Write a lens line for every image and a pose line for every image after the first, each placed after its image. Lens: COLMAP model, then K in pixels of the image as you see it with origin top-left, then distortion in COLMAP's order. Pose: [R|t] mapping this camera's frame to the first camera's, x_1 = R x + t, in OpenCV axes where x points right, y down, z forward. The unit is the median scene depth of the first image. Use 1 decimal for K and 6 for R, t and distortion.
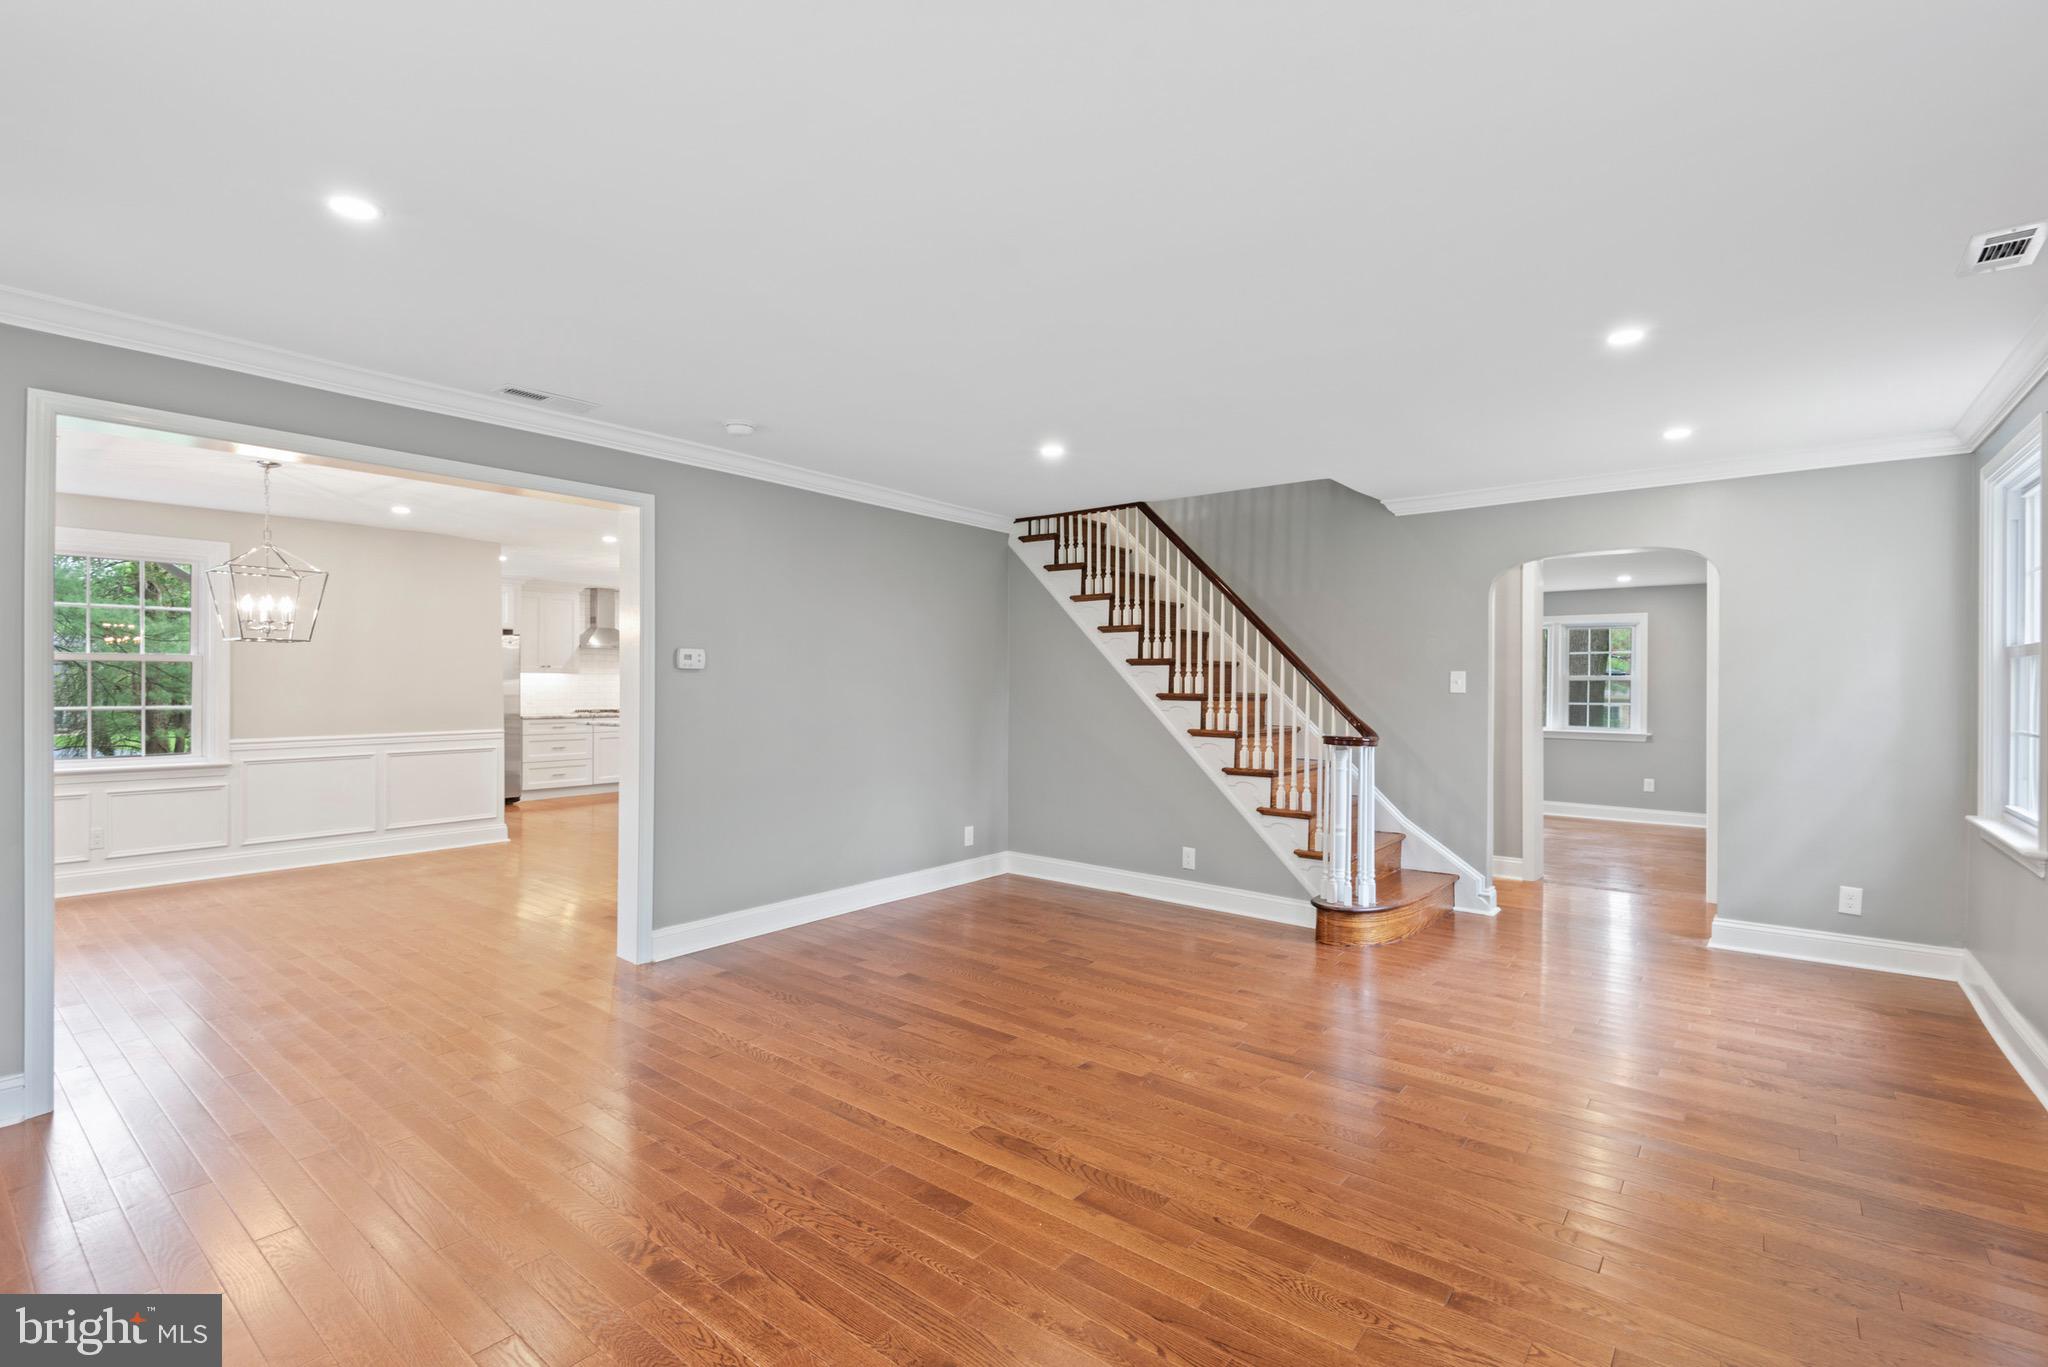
lens RADIAL K [[919.0, 0, 1018.1], [0, 919.0, 693.6], [0, 0, 1]] dist [0.016914, -0.000553]
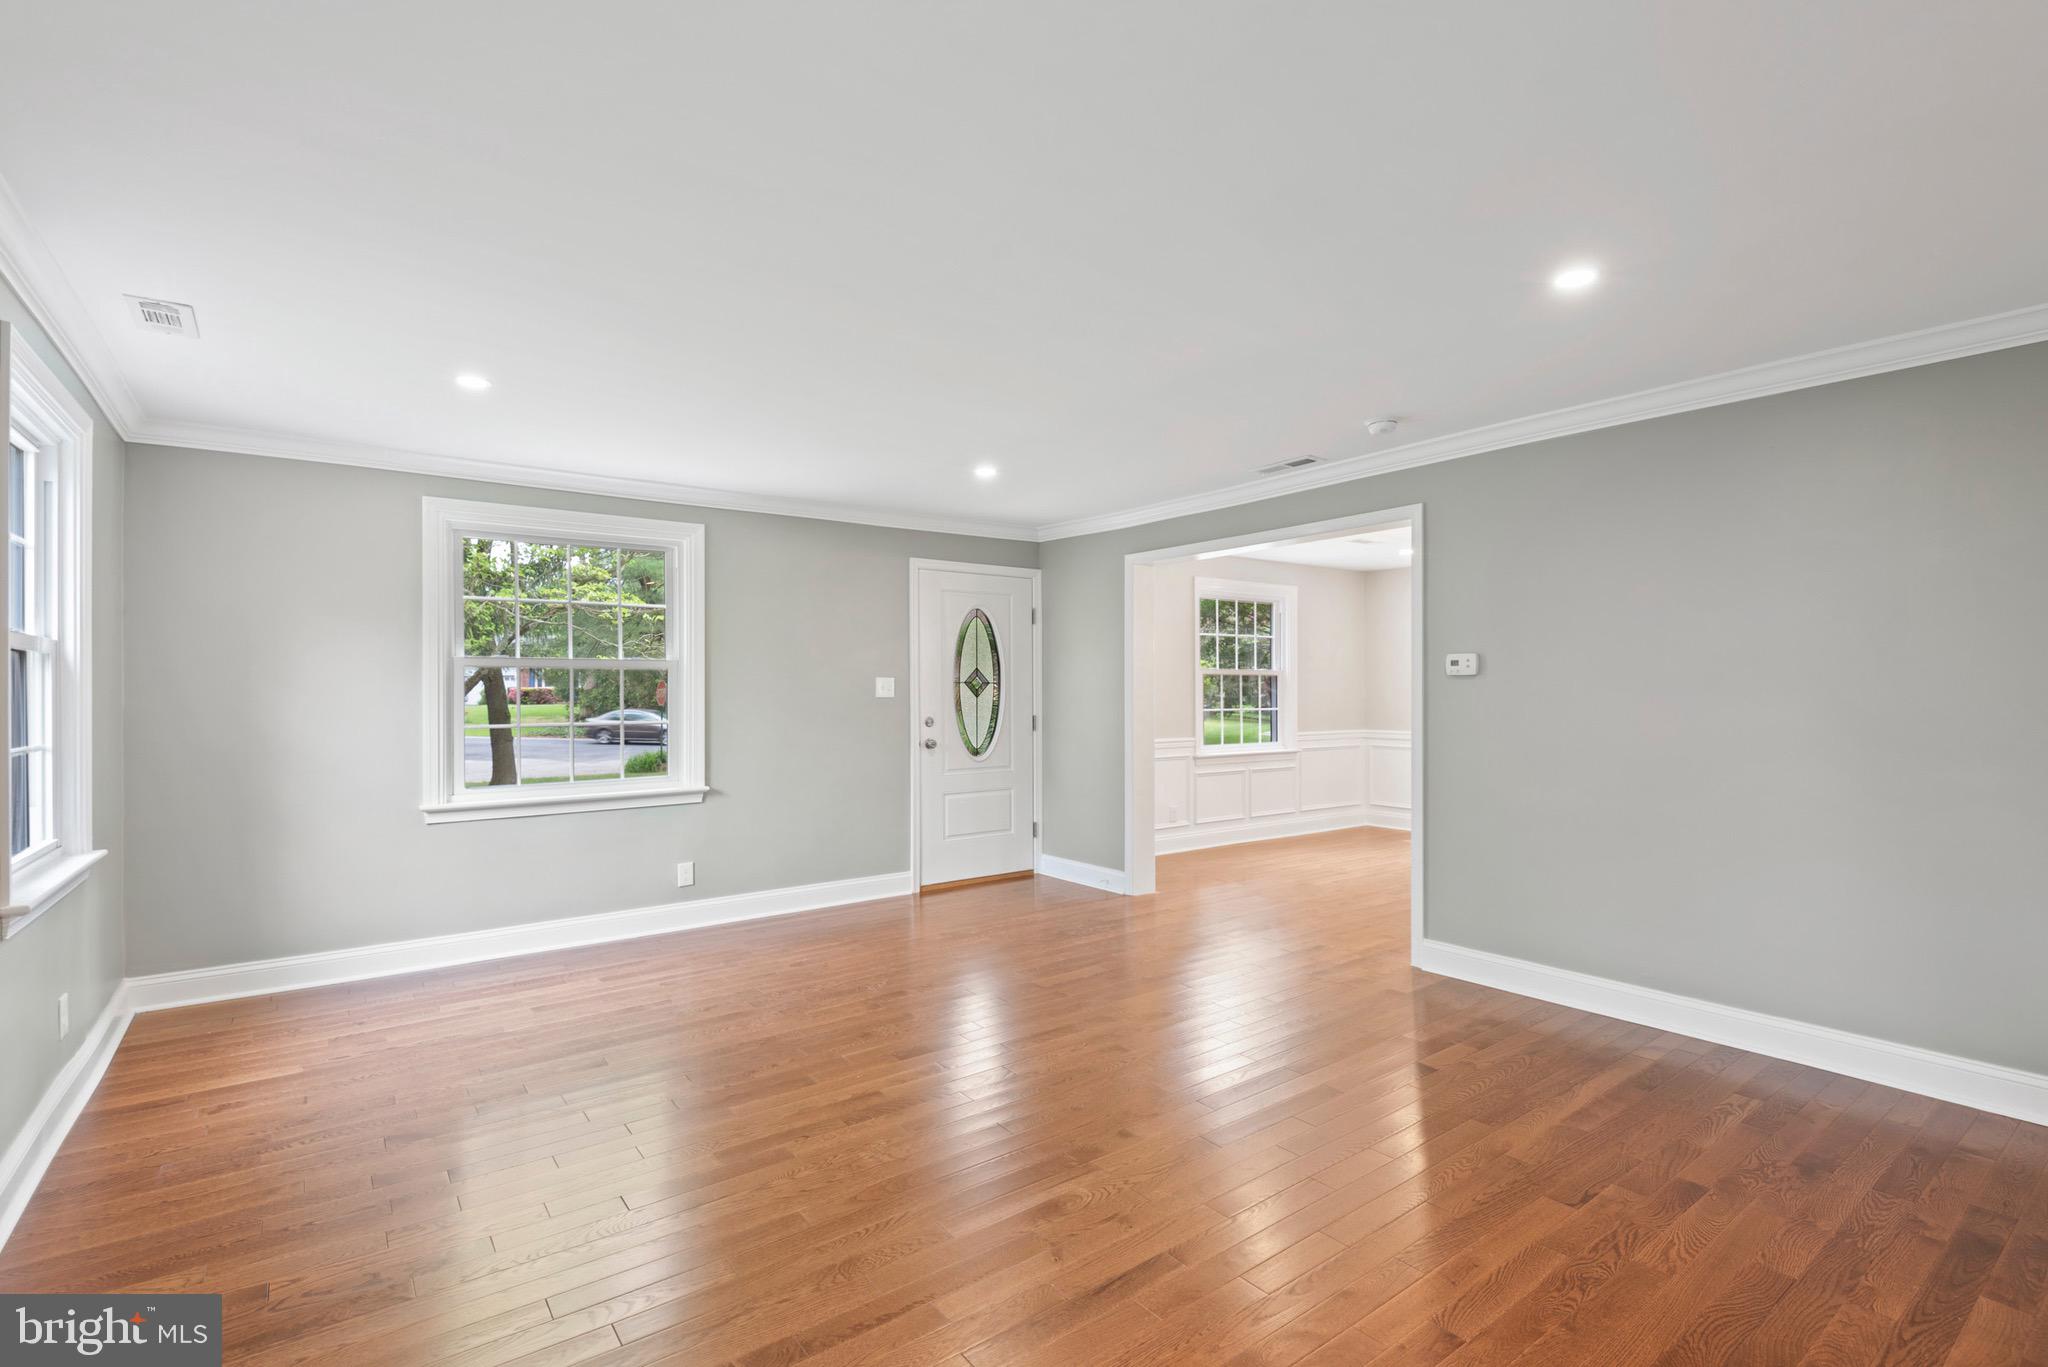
lens RADIAL K [[941.1, 0, 1018.0], [0, 941.1, 690.1], [0, 0, 1]] dist [0.023397, -0.006106]
pose [[-0.248012, -0.003025, -0.968752, 0.689730], [-0.010211, 0.999948, -0.000508, -0.007052], [0.968703, 0.009766, -0.248030, 0.806949]]
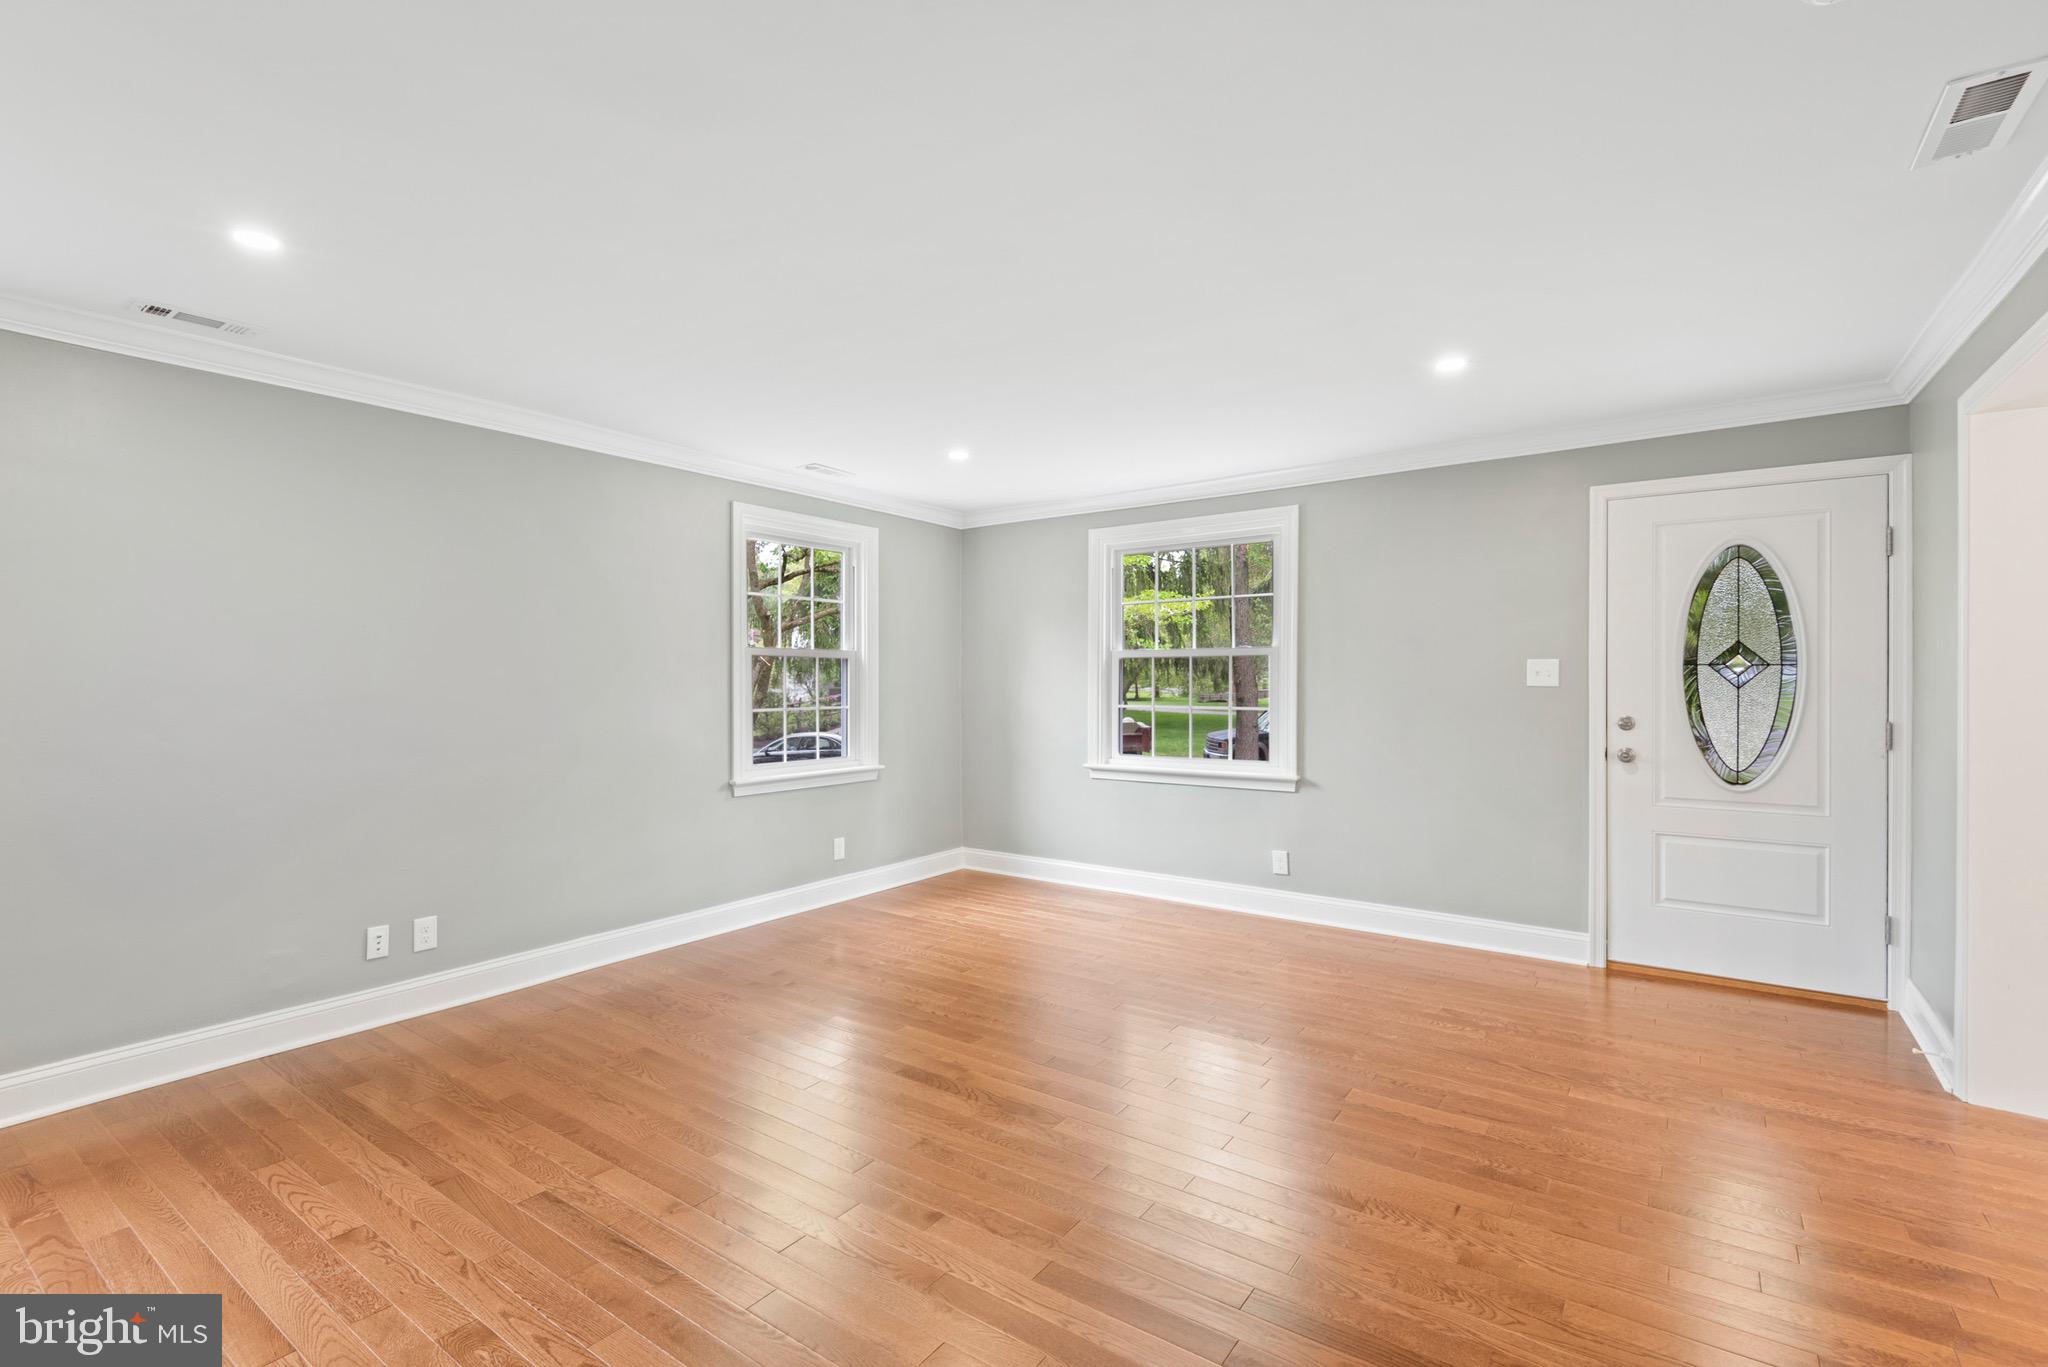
lens RADIAL K [[919.0, 0, 1025.3], [0, 919.0, 683.2], [0, 0, 1]] dist [0.016914, -0.000553]
pose [[-0.998541, -0.001952, -0.053965, 0.025596], [-0.002870, 0.999852, 0.016947, -0.013515], [0.053924, 0.017077, -0.998399, 1.230403]]
